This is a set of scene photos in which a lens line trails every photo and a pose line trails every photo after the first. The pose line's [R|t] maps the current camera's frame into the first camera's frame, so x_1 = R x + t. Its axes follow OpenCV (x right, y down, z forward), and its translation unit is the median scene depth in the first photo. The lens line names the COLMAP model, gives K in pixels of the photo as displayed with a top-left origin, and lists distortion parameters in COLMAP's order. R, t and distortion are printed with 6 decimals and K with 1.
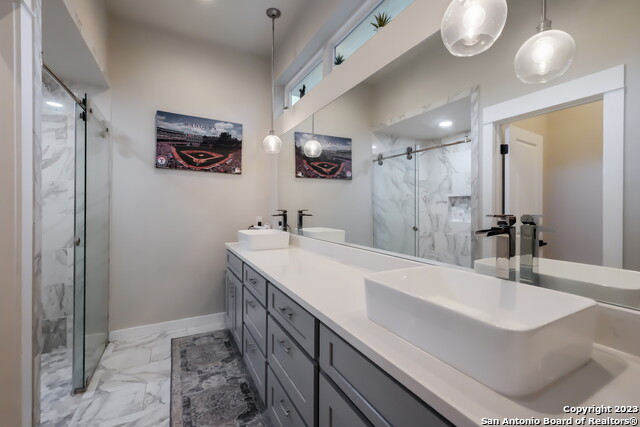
lens RADIAL K [[277.8, 0, 321.5], [0, 277.8, 211.6], [0, 0, 1]] dist [0.002041, -0.001165]
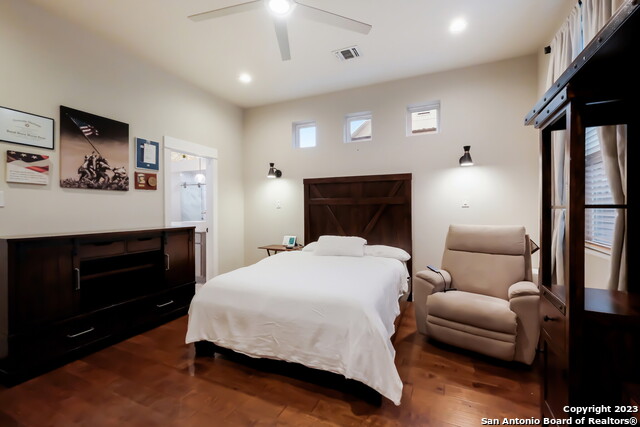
lens RADIAL K [[277.8, 0, 319.8], [0, 277.8, 210.7], [0, 0, 1]] dist [0.002041, -0.001165]
pose [[0.786877, -0.012476, 0.616984, -0.254079], [0.012005, 0.999916, 0.004908, -0.004717], [-0.616994, 0.003545, 0.786960, -1.140146]]
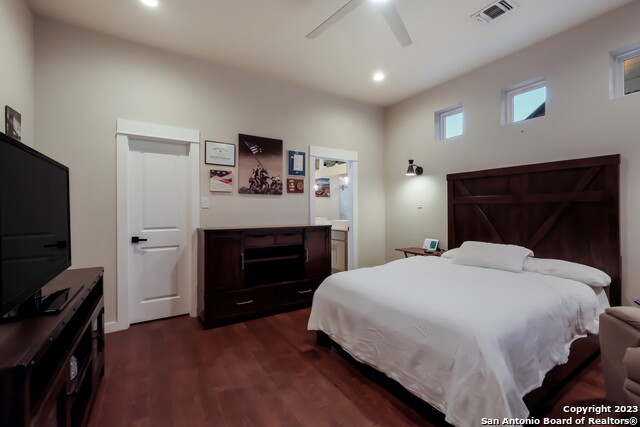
lens RADIAL K [[277.8, 0, 318.7], [0, 277.8, 211.0], [0, 0, 1]] dist [0.002041, -0.001165]
pose [[0.997580, -0.010530, 0.068726, -0.131222], [0.010560, 0.999944, -0.000070, -0.004668], [-0.068721, 0.000796, 0.997636, -1.160301]]
